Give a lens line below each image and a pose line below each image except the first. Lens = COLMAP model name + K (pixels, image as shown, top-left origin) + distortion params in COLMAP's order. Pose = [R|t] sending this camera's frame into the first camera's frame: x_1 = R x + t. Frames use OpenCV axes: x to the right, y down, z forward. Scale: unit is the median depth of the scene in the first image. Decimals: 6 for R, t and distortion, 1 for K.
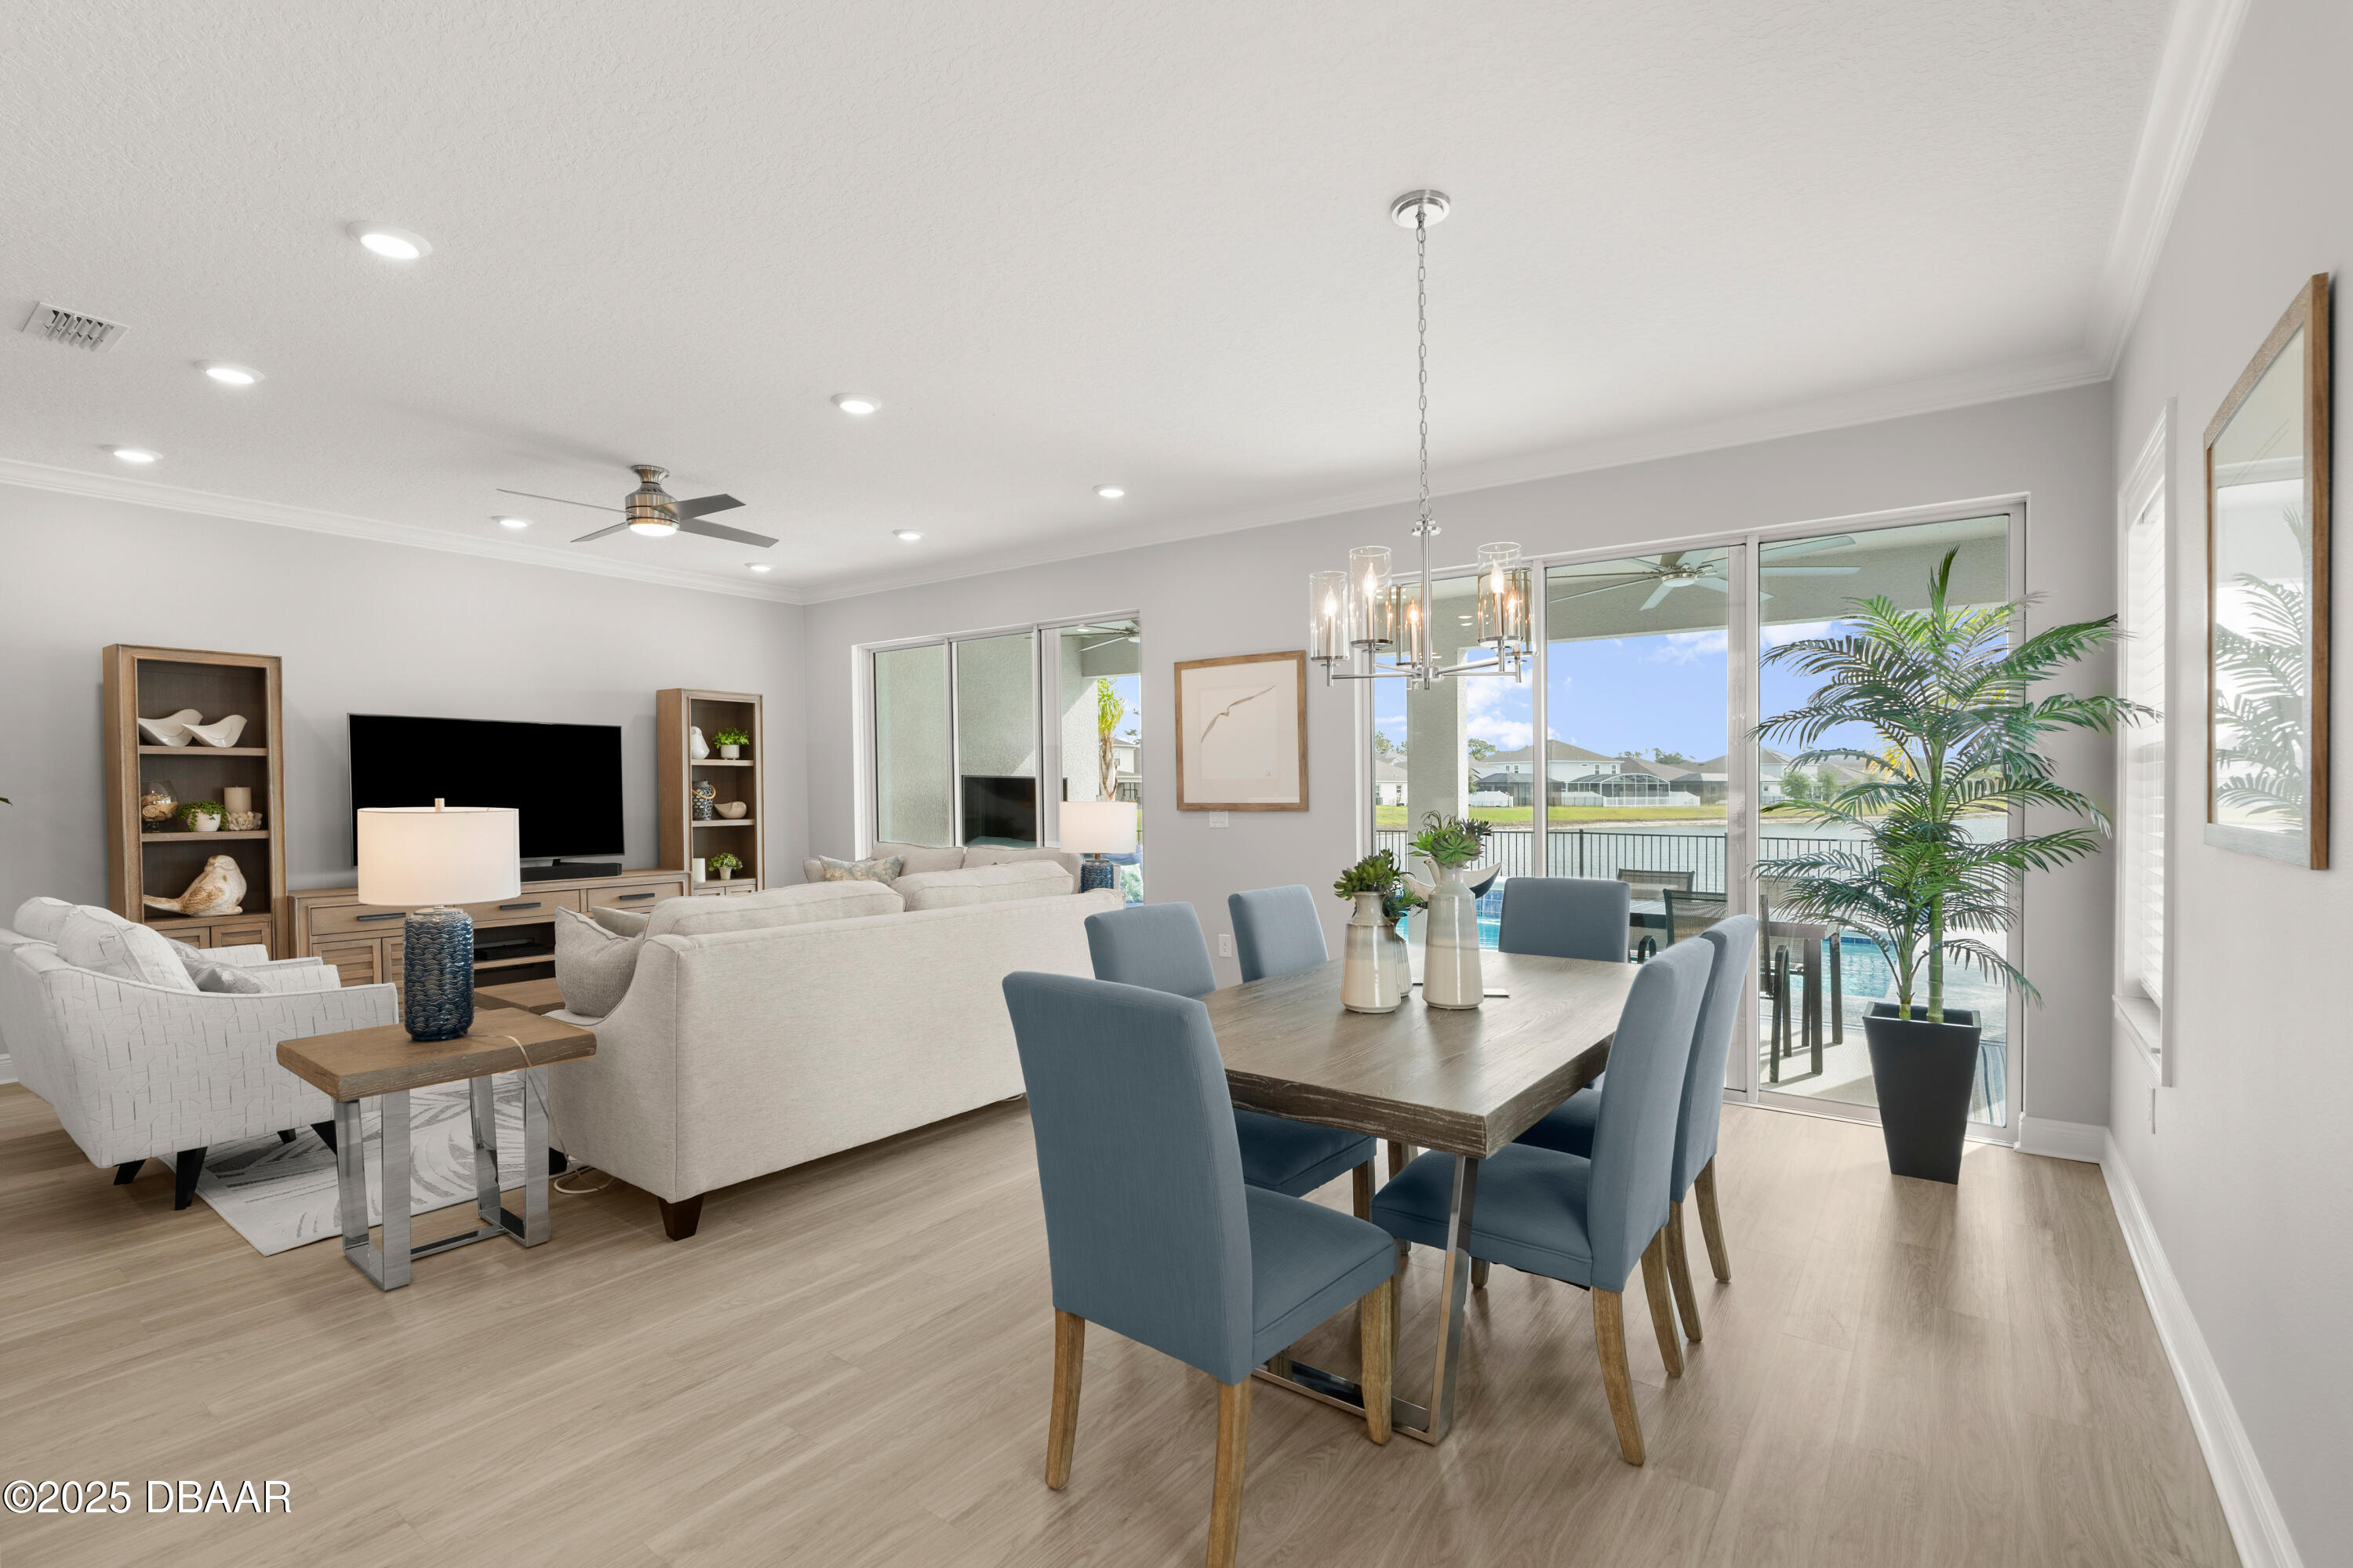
lens RADIAL K [[1068.9, 0, 1162.3], [0, 1068.9, 820.7], [0, 0, 1]] dist [-0.003307, 0.000164]
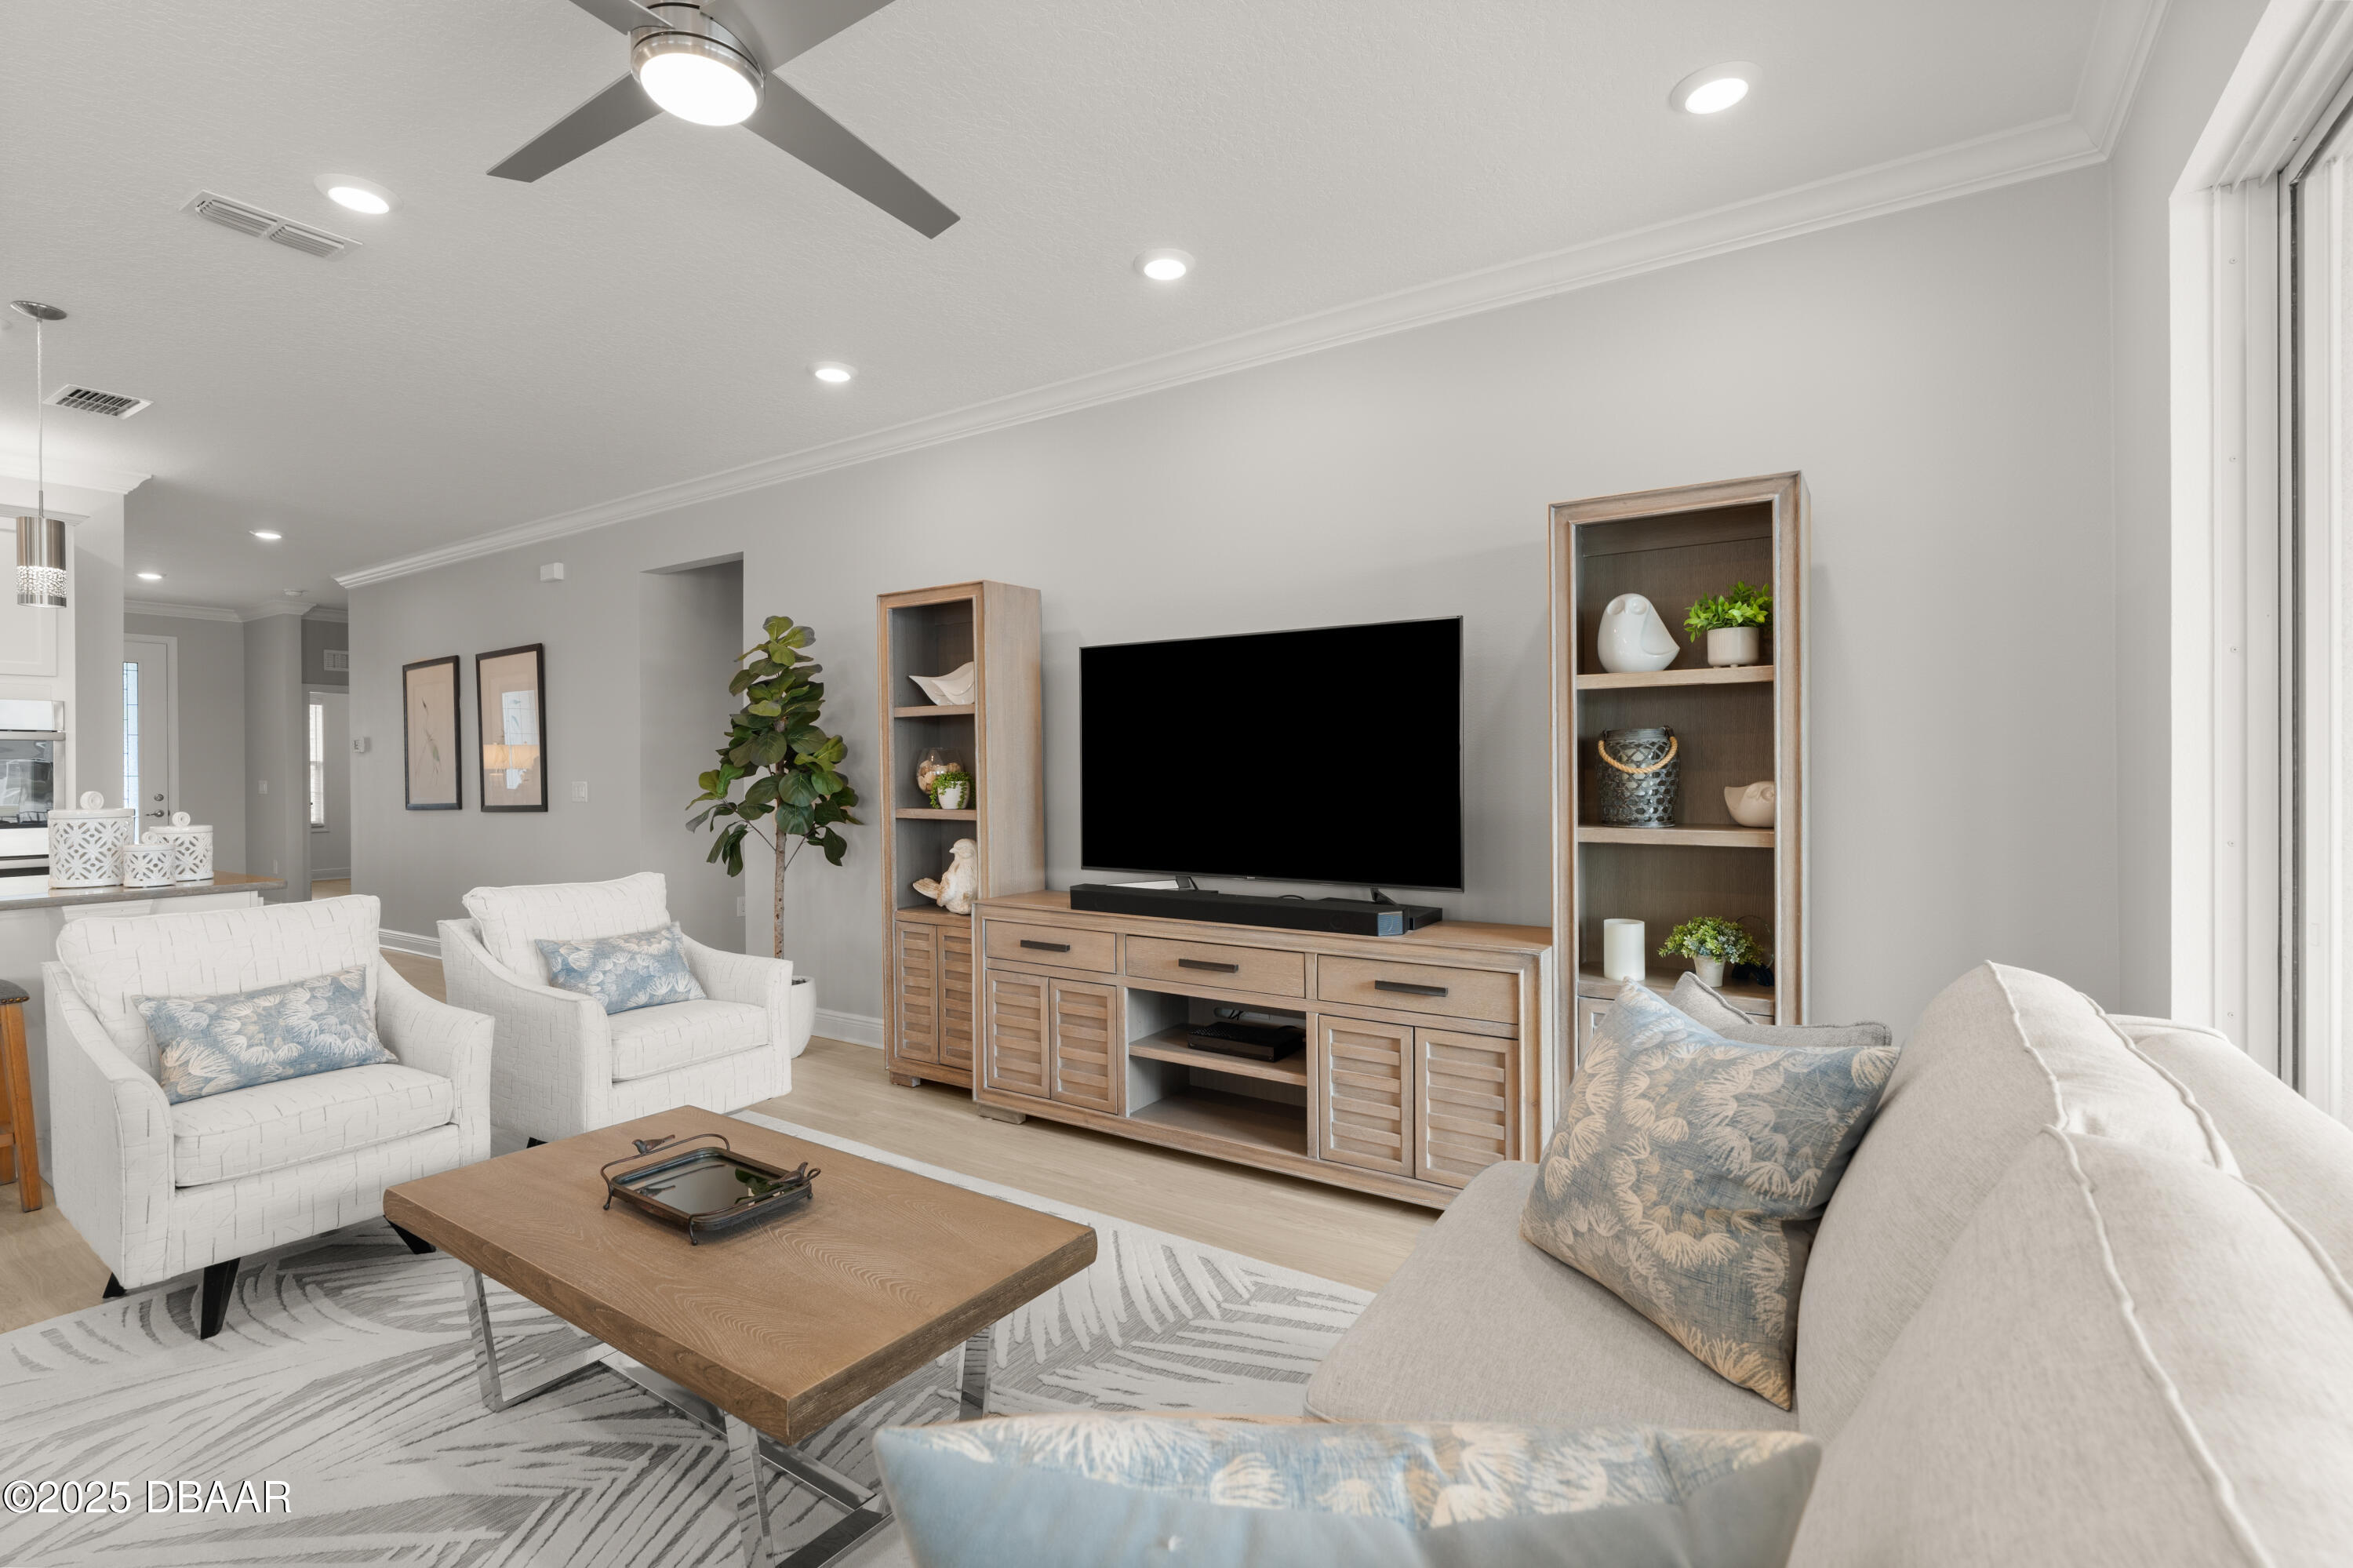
lens RADIAL K [[1068.9, 0, 1170.4], [0, 1068.9, 781.3], [0, 0, 1]] dist [-0.003307, 0.000164]
pose [[0.065092, 0.014098, -0.997780, -0.048636], [-0.023453, 0.999646, 0.012594, -0.019337], [0.997604, 0.022582, 0.065399, 0.854876]]
